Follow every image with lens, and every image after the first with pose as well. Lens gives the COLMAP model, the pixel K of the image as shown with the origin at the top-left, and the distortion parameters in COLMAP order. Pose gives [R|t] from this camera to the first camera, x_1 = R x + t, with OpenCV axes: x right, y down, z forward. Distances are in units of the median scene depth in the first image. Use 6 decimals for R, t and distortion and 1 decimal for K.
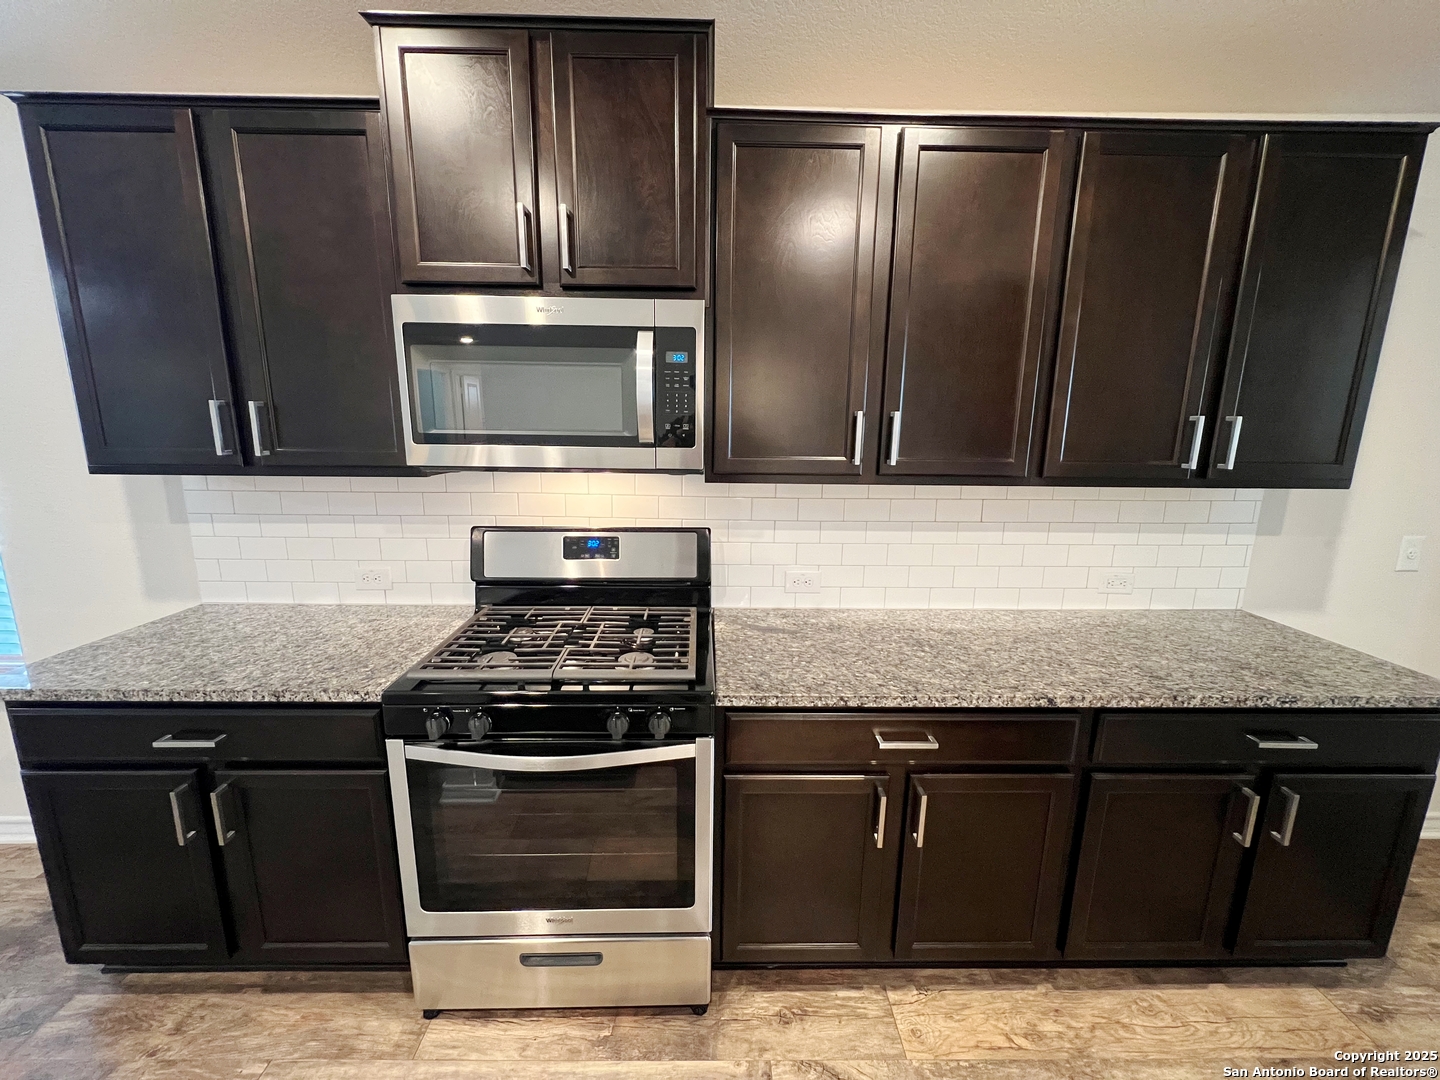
lens RADIAL K [[587.1, 0, 720.0], [0, 587.1, 540.0], [0, 0, 1]] dist [0.001504, -0.000056]
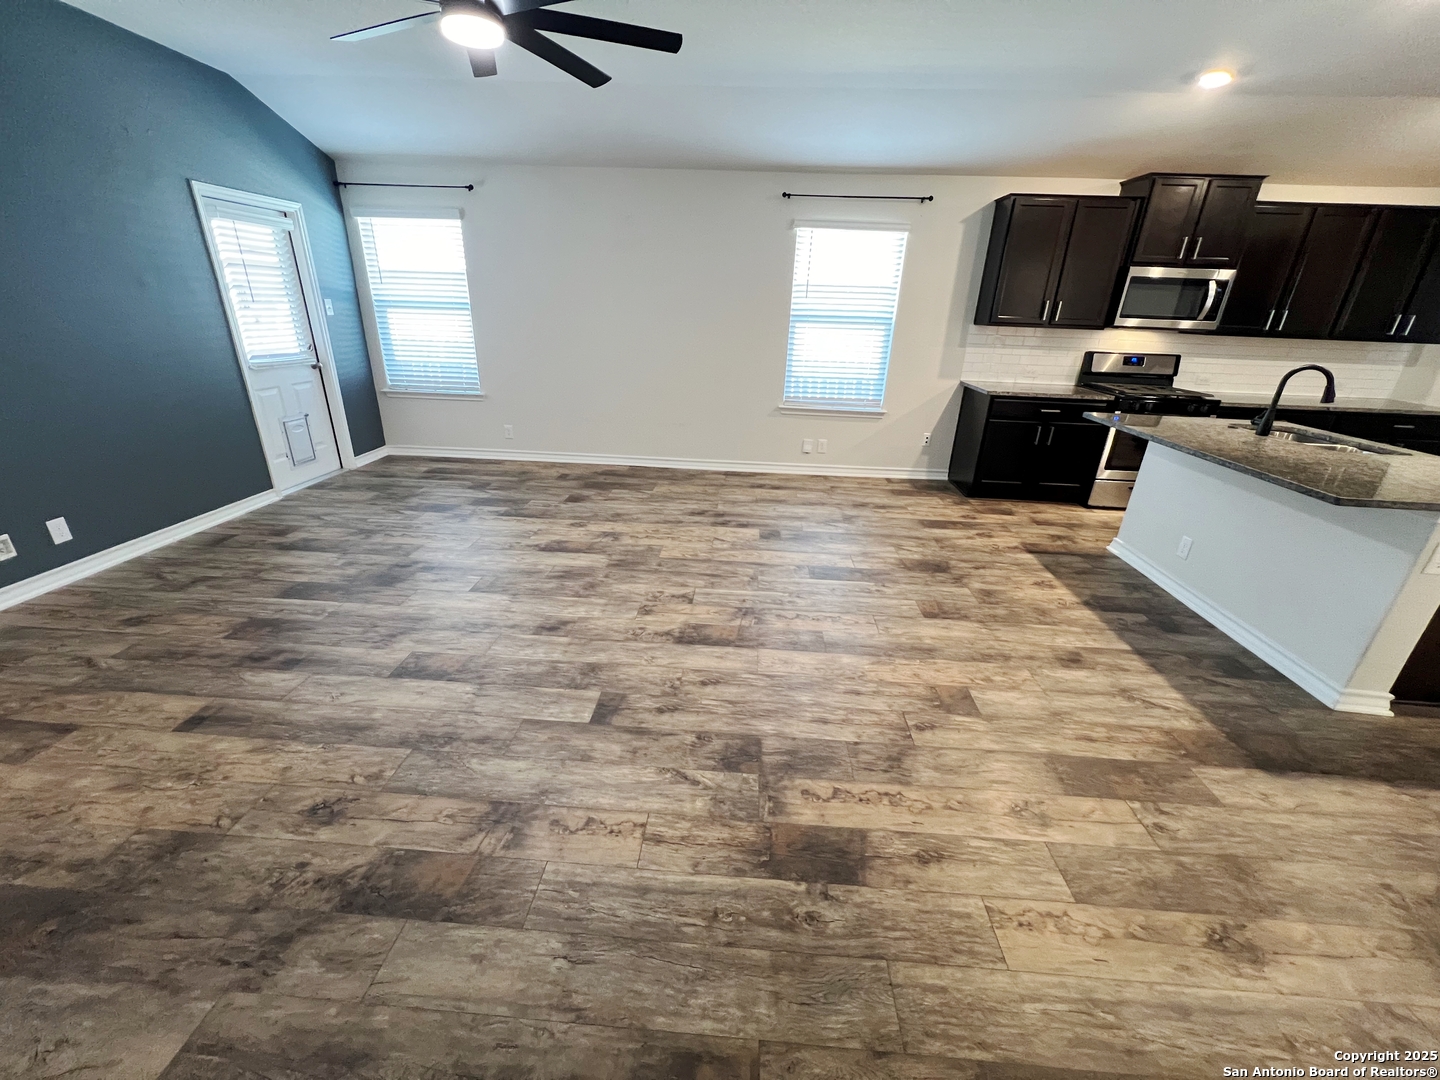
lens RADIAL K [[575.9, 0, 719.1], [0, 575.9, 538.1], [0, 0, 1]] dist [0.000565, 0.000305]
pose [[0.996640, 0.052272, -0.063055, -2.148144], [-0.038540, 0.978608, 0.202094, 0.389431], [0.072270, -0.198984, 0.977334, -2.087967]]
